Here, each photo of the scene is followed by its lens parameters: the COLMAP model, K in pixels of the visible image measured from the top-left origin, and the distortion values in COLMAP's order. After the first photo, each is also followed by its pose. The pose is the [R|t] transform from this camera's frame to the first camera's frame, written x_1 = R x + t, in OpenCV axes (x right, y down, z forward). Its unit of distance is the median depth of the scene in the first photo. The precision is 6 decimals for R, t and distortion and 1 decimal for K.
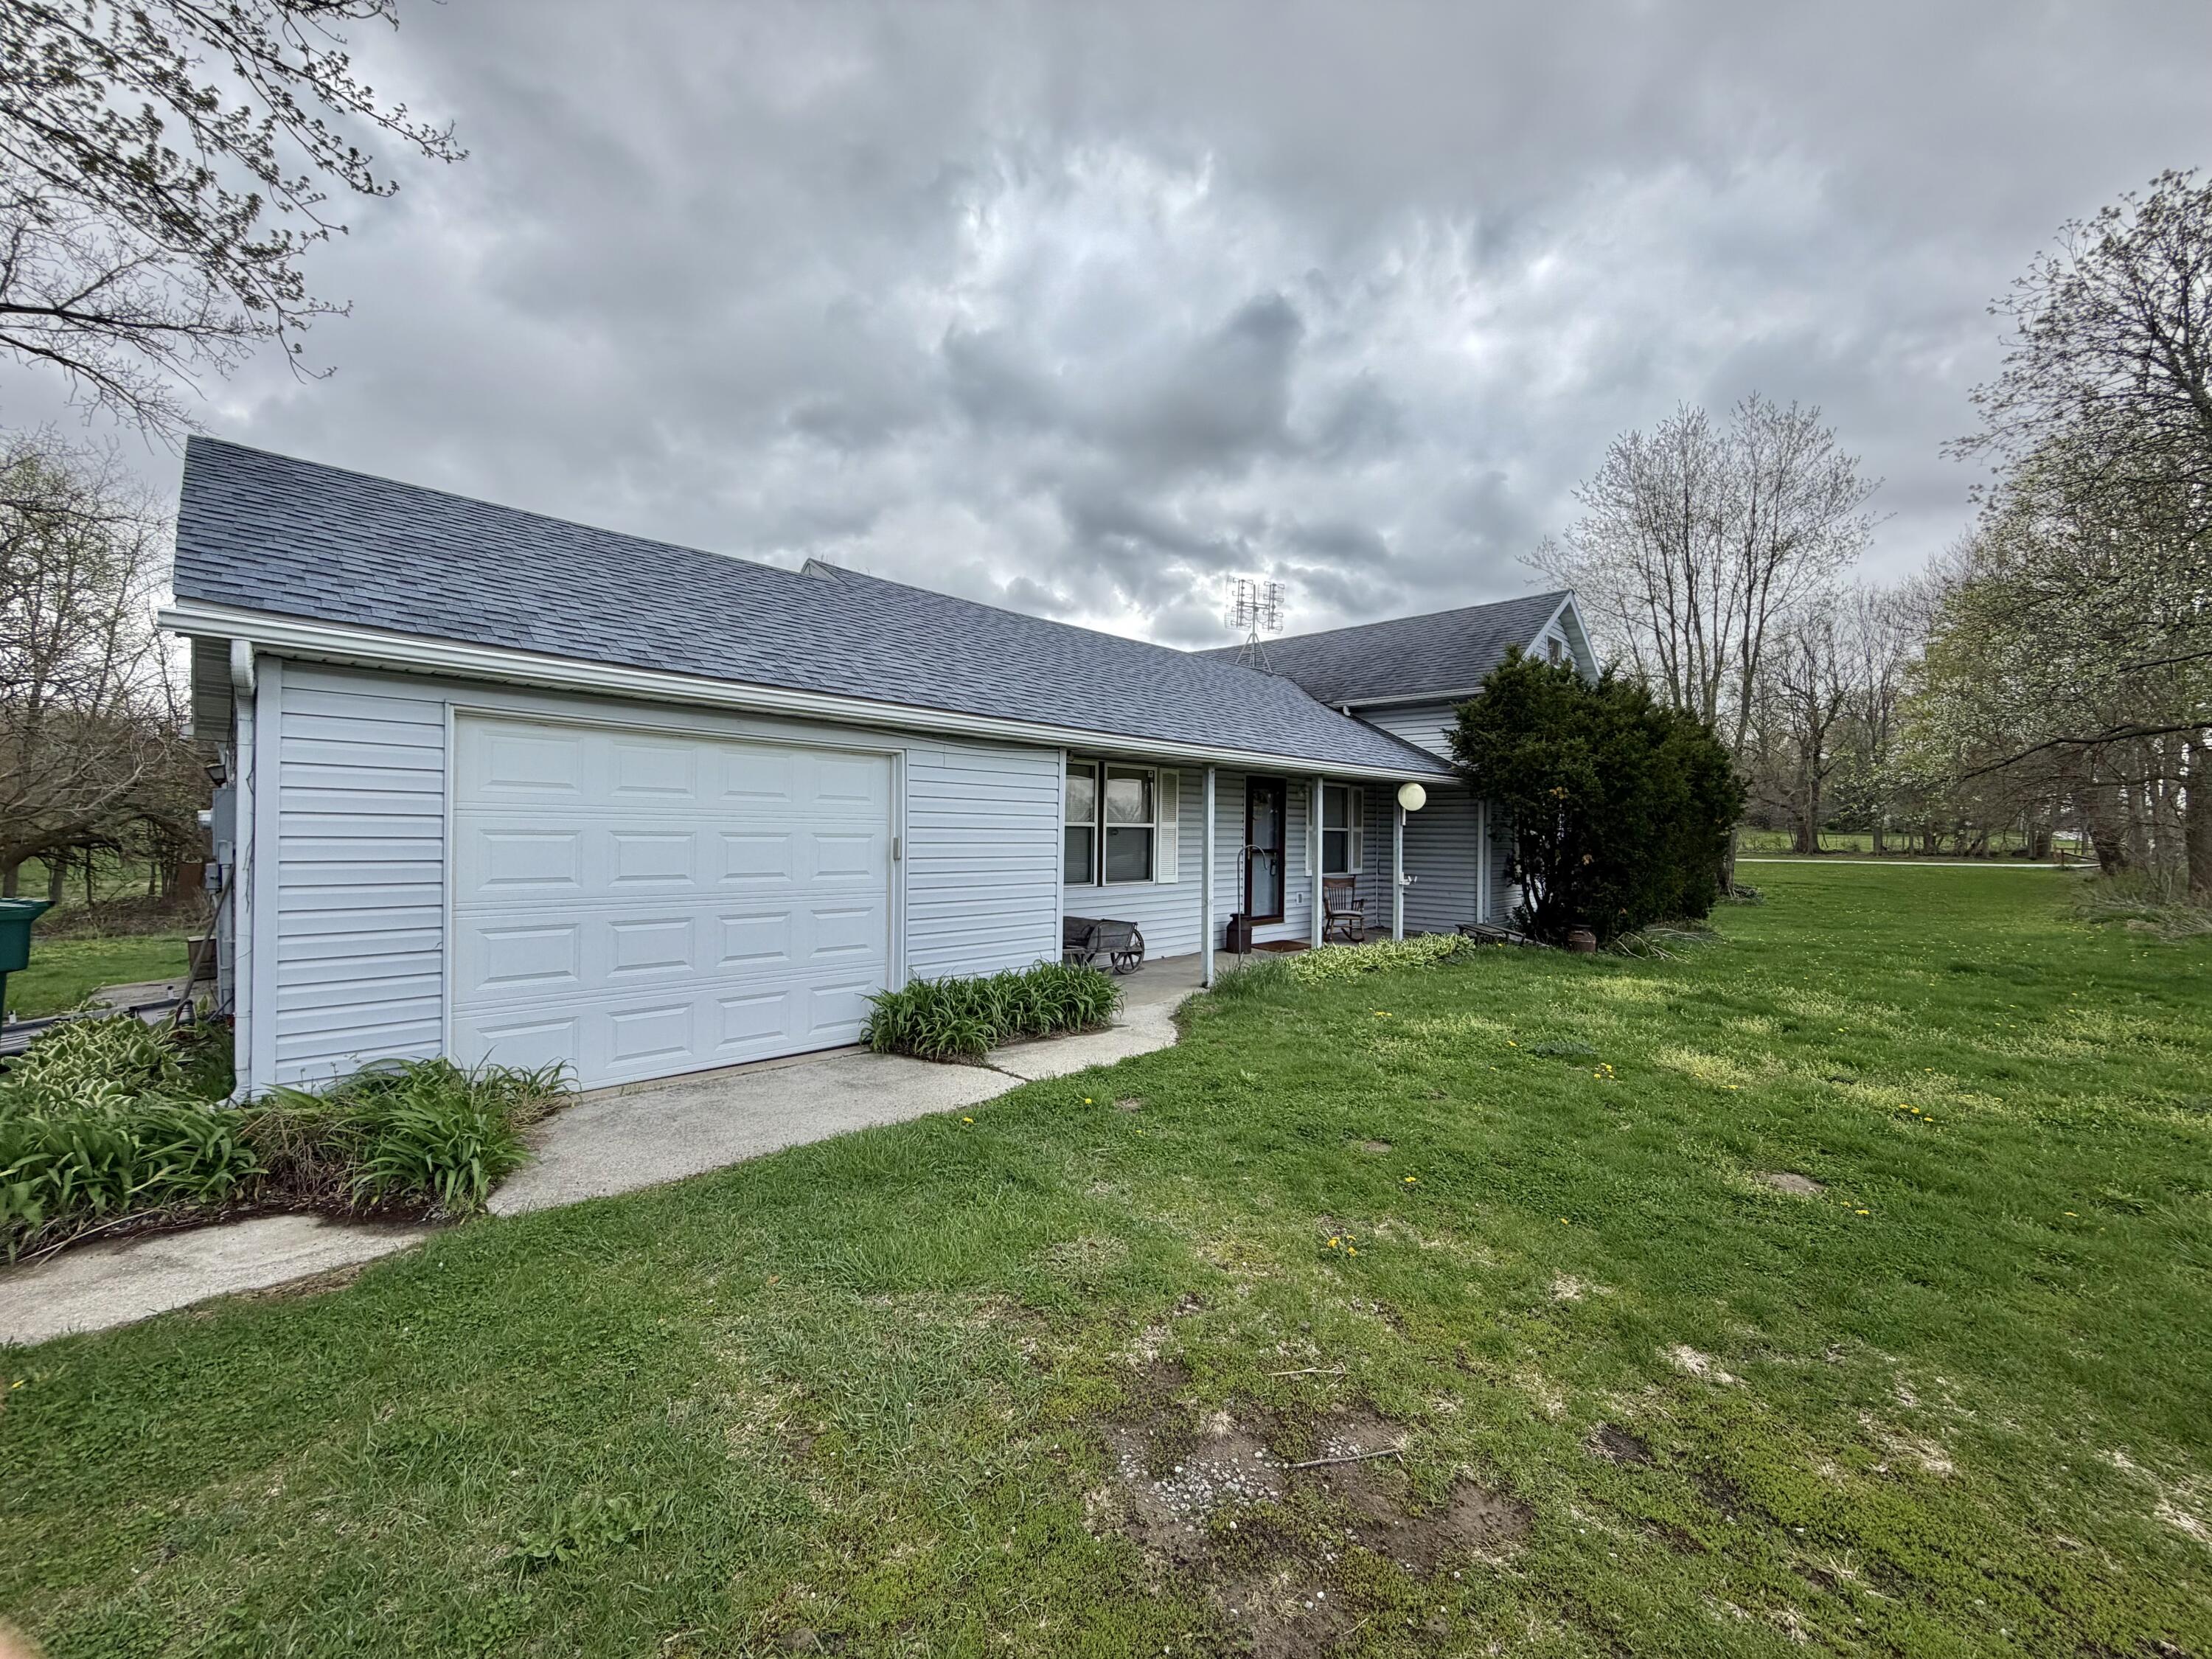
lens RADIAL K [[888.2, 0, 1112.6], [0, 888.2, 835.4], [0, 0, 1]] dist [0.001623, -0.000546]
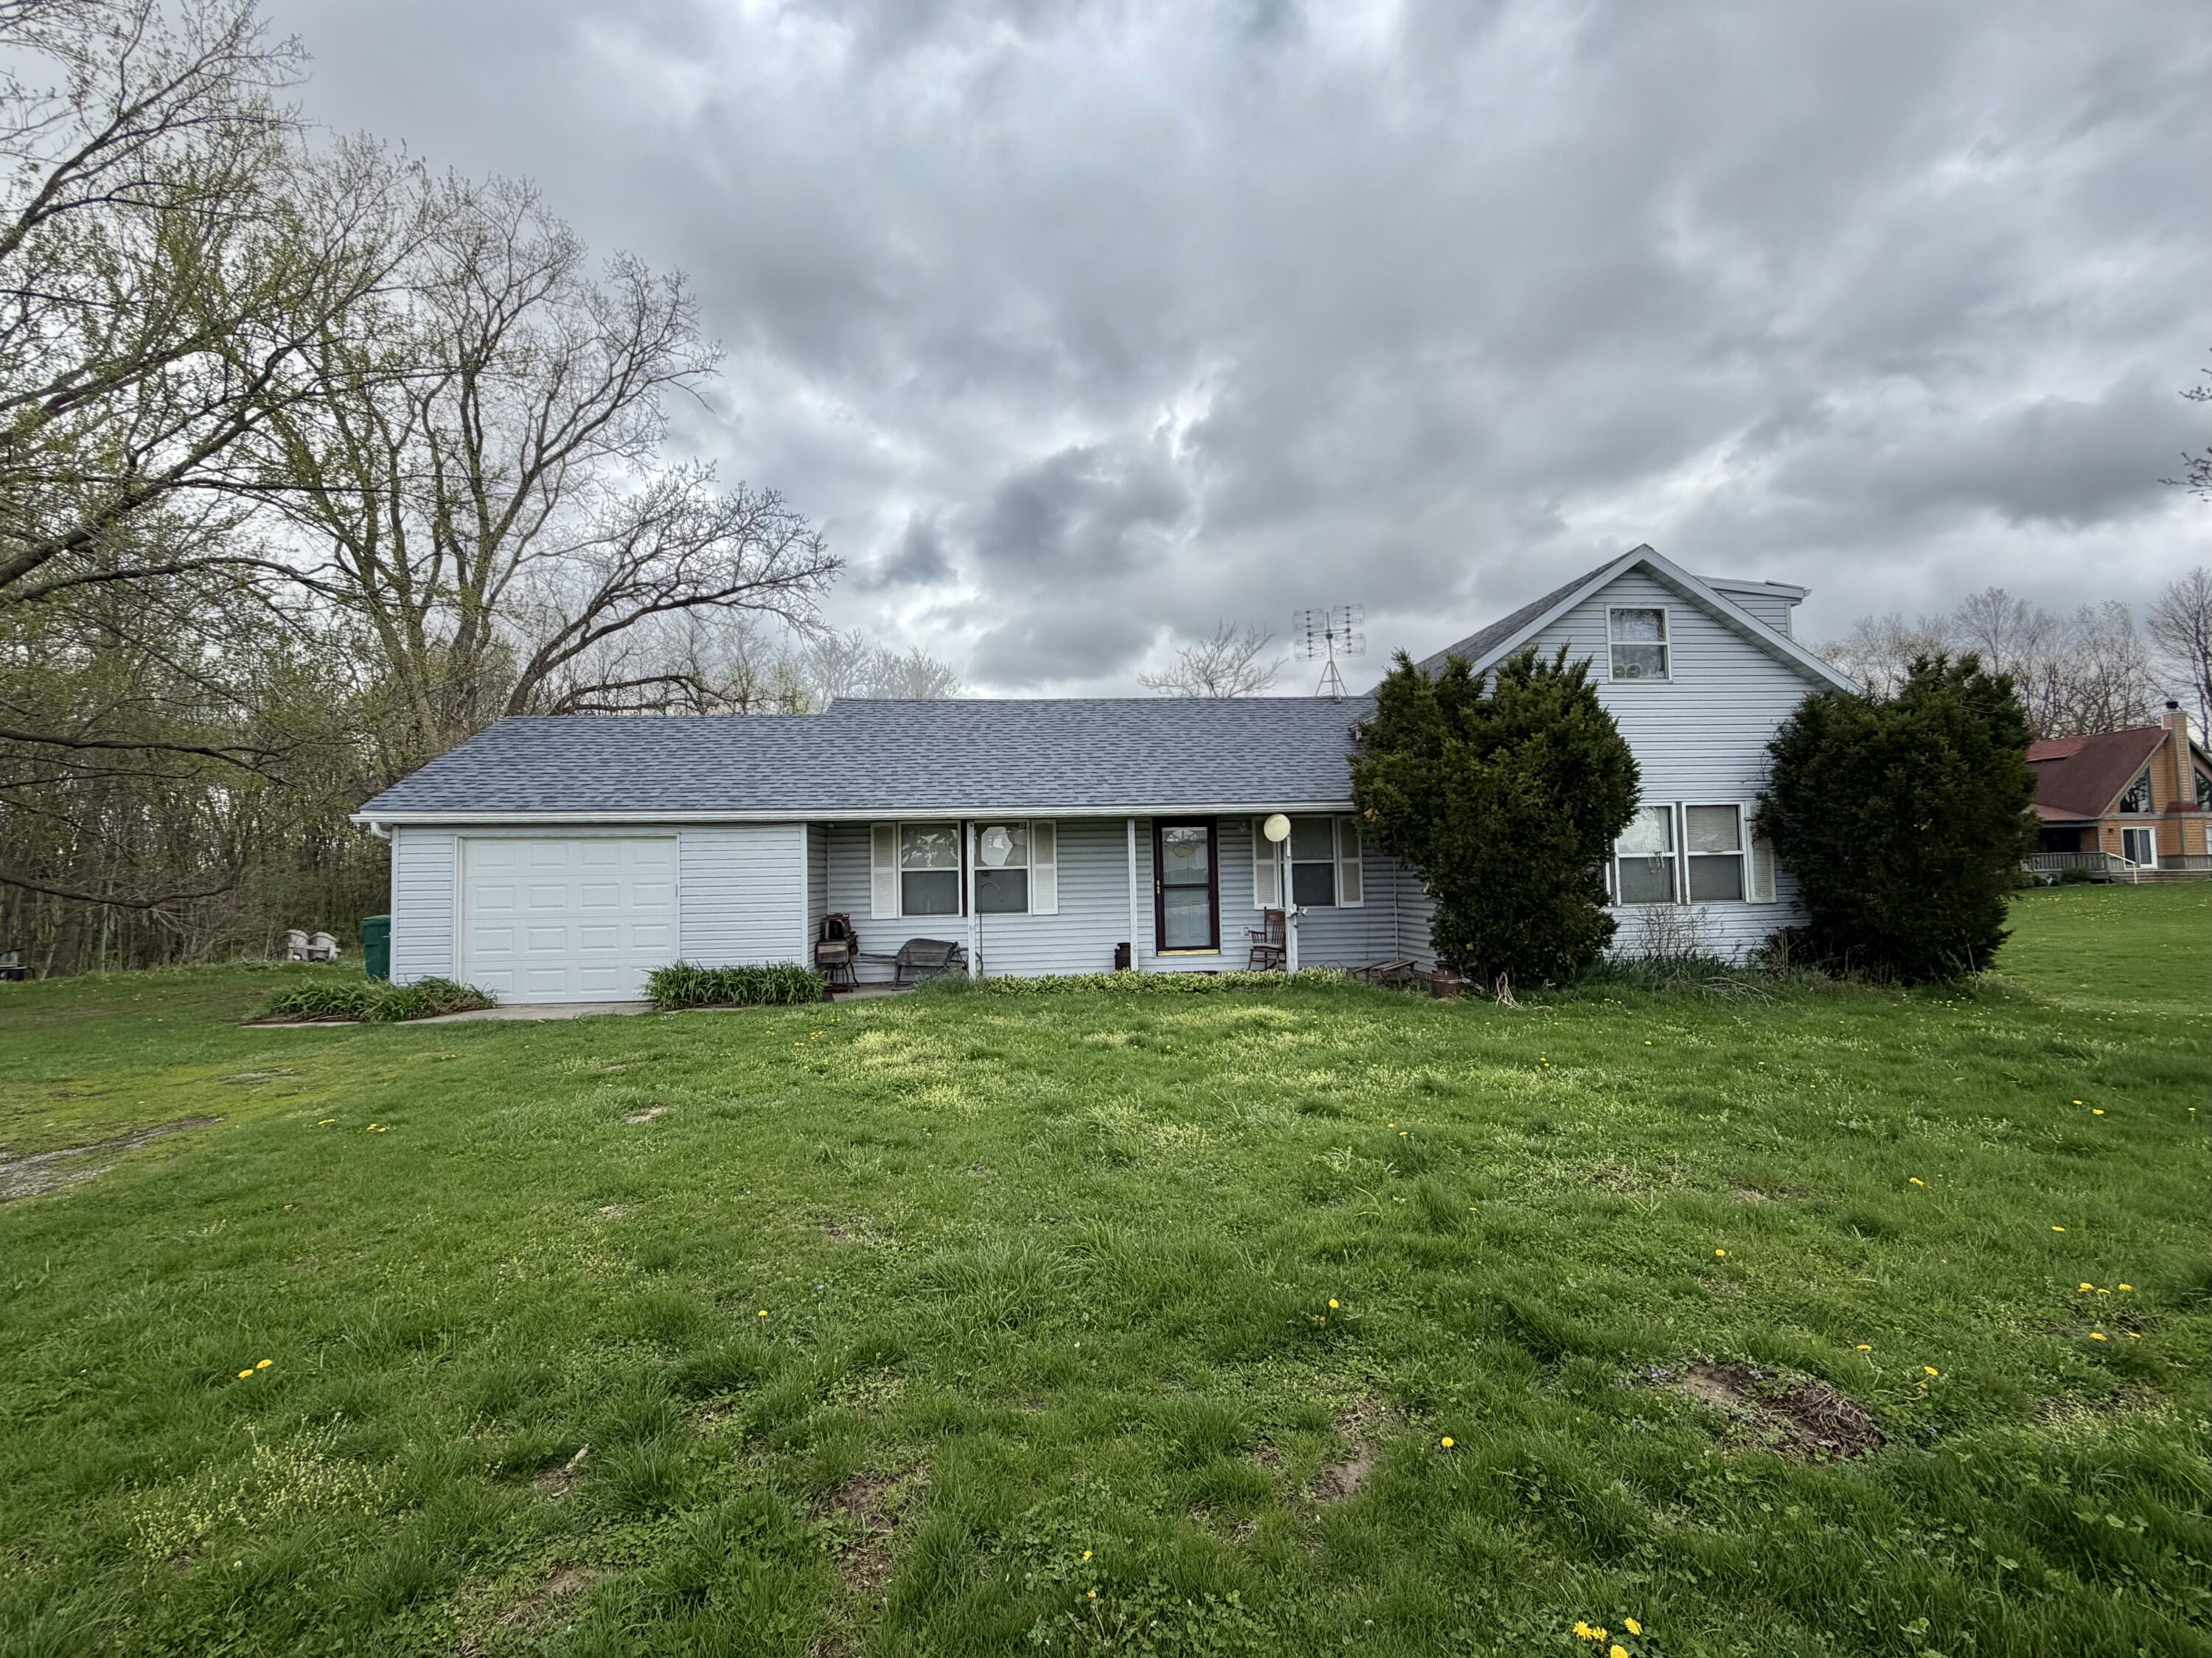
lens RADIAL K [[910.1, 0, 1100.9], [0, 910.1, 837.2], [0, 0, 1]] dist [-0.019660, -0.000056]
pose [[0.769317, -0.061889, -0.635862, 0.832996], [0.029734, 0.997687, -0.061130, 0.024259], [0.638175, 0.028122, 0.769378, 0.077093]]
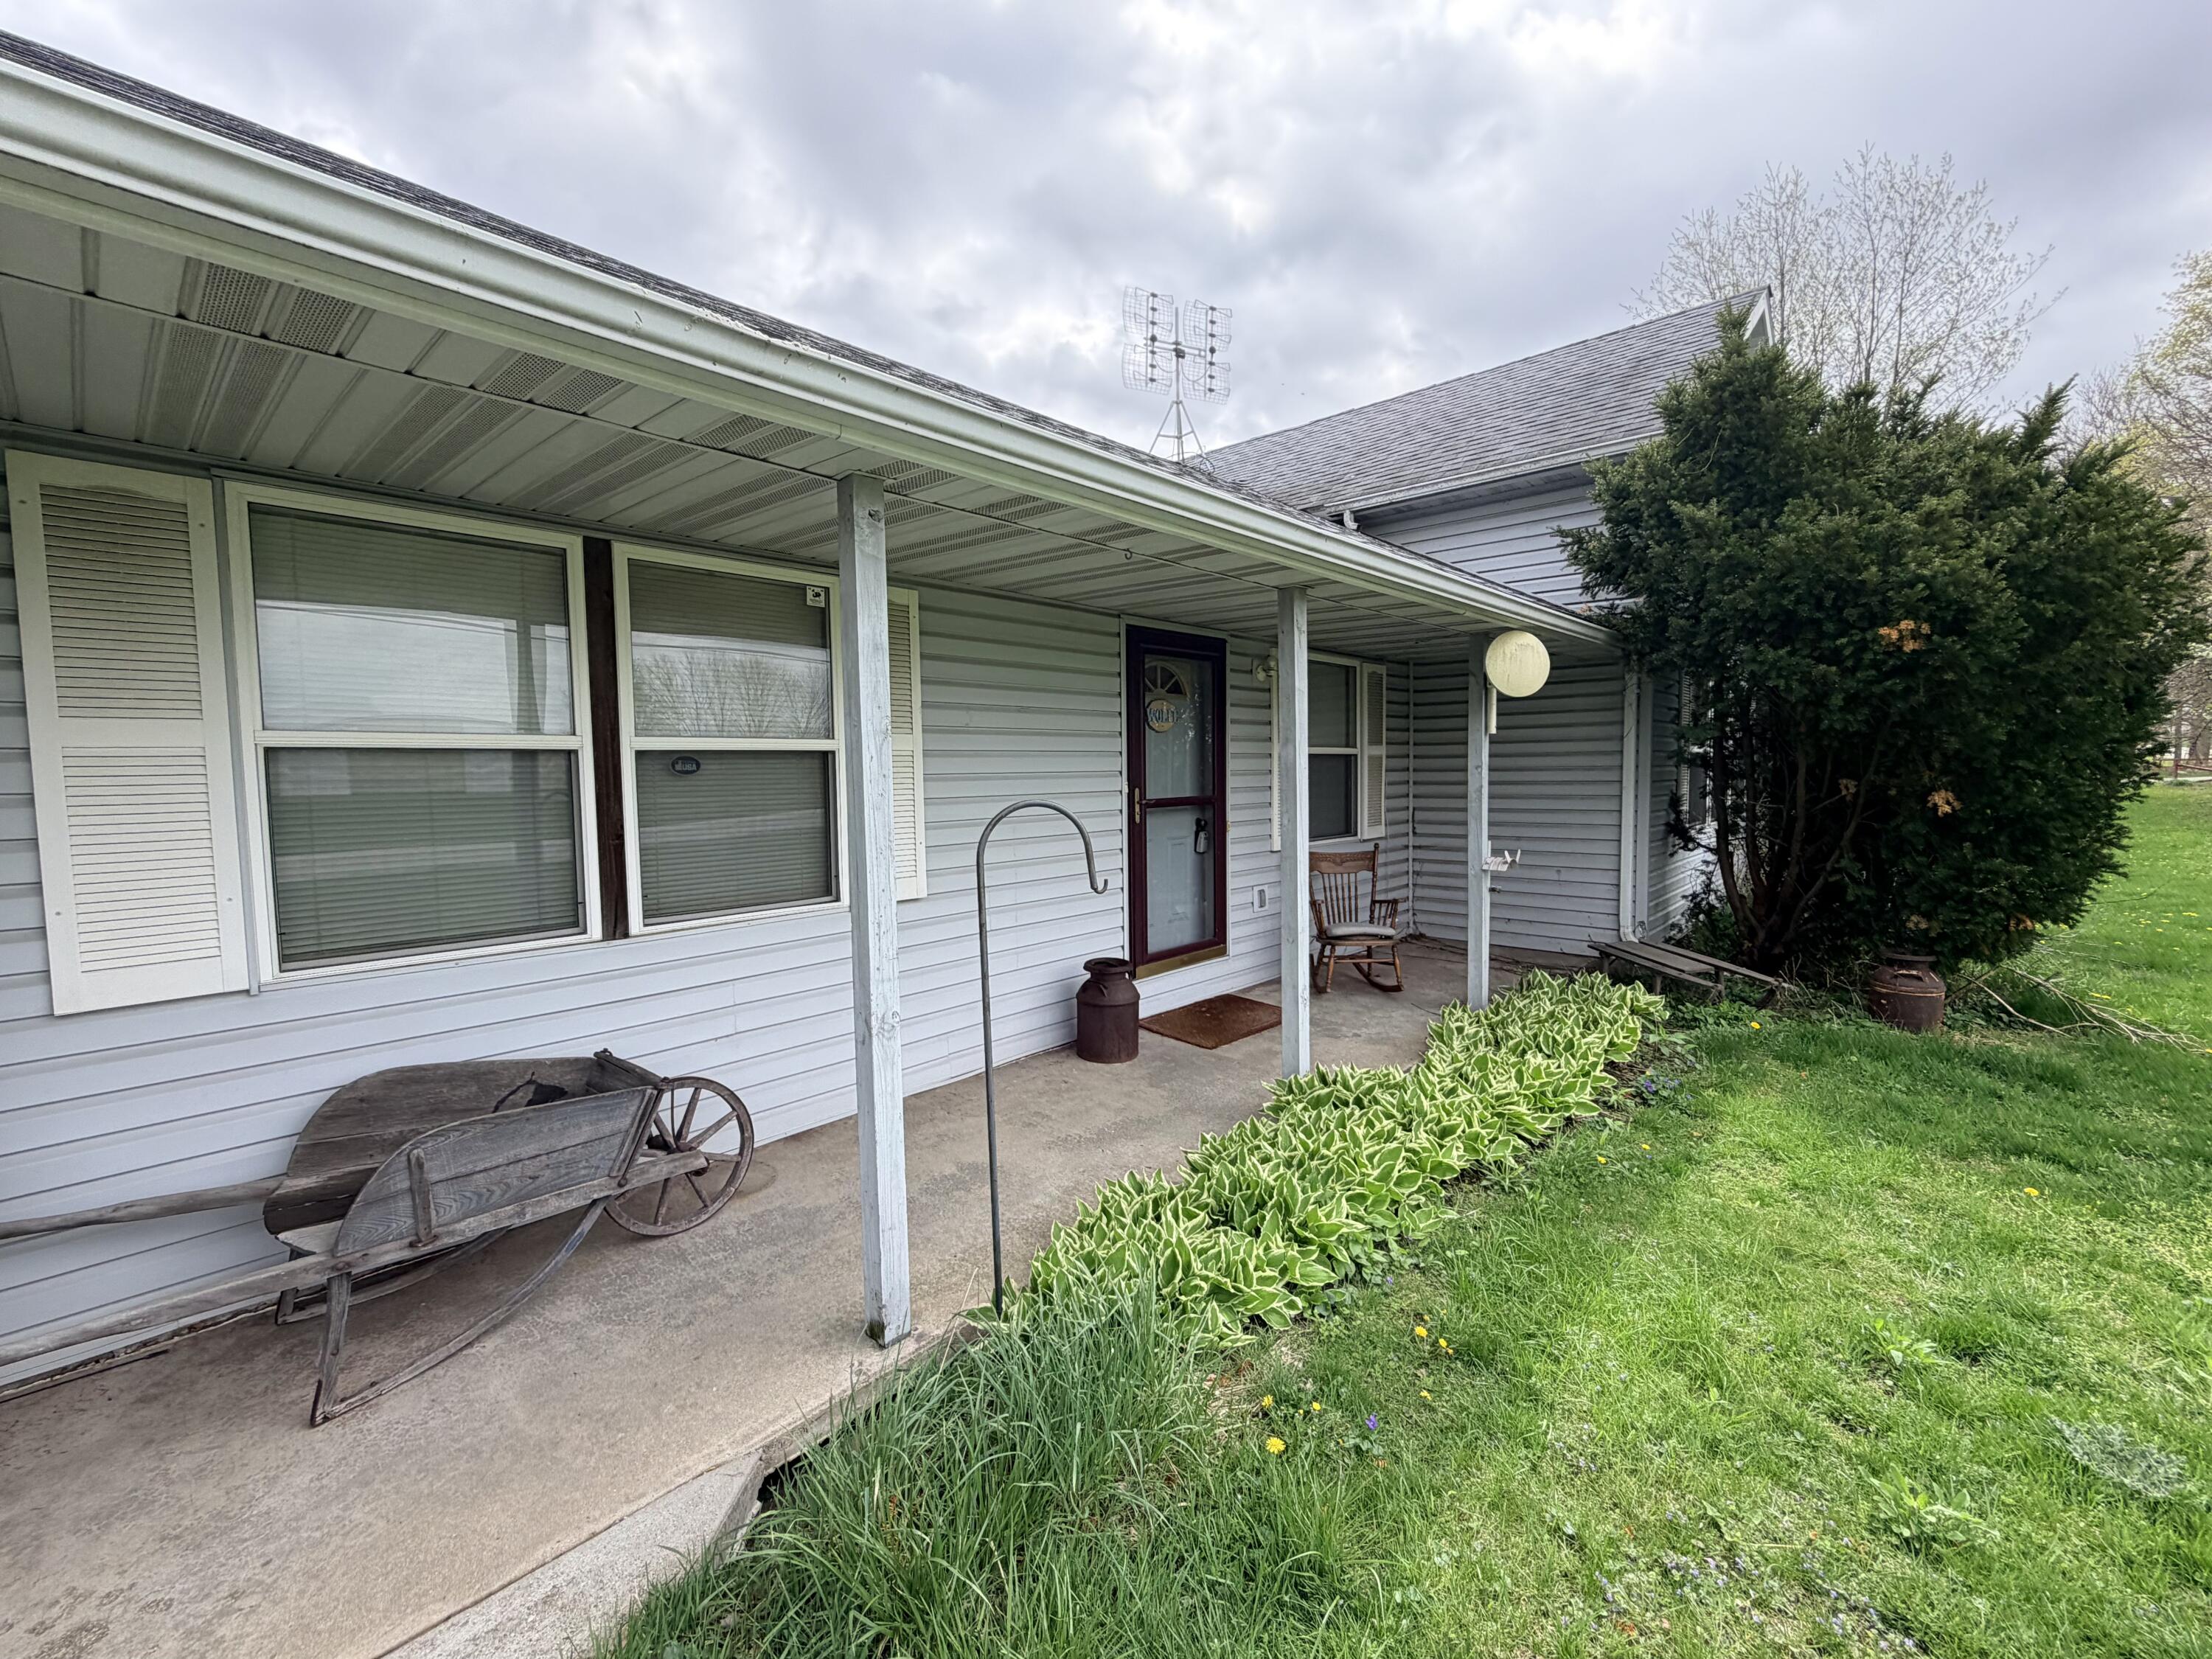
lens RADIAL K [[935.1, 0, 1114.1], [0, 935.1, 834.3], [0, 0, 1]] dist [-0.004544, 0.000094]
pose [[0.999232, -0.028533, 0.026847, 0.130453], [0.026729, 0.997508, 0.065291, 0.002977], [-0.028643, -0.064523, 0.997505, 0.552466]]
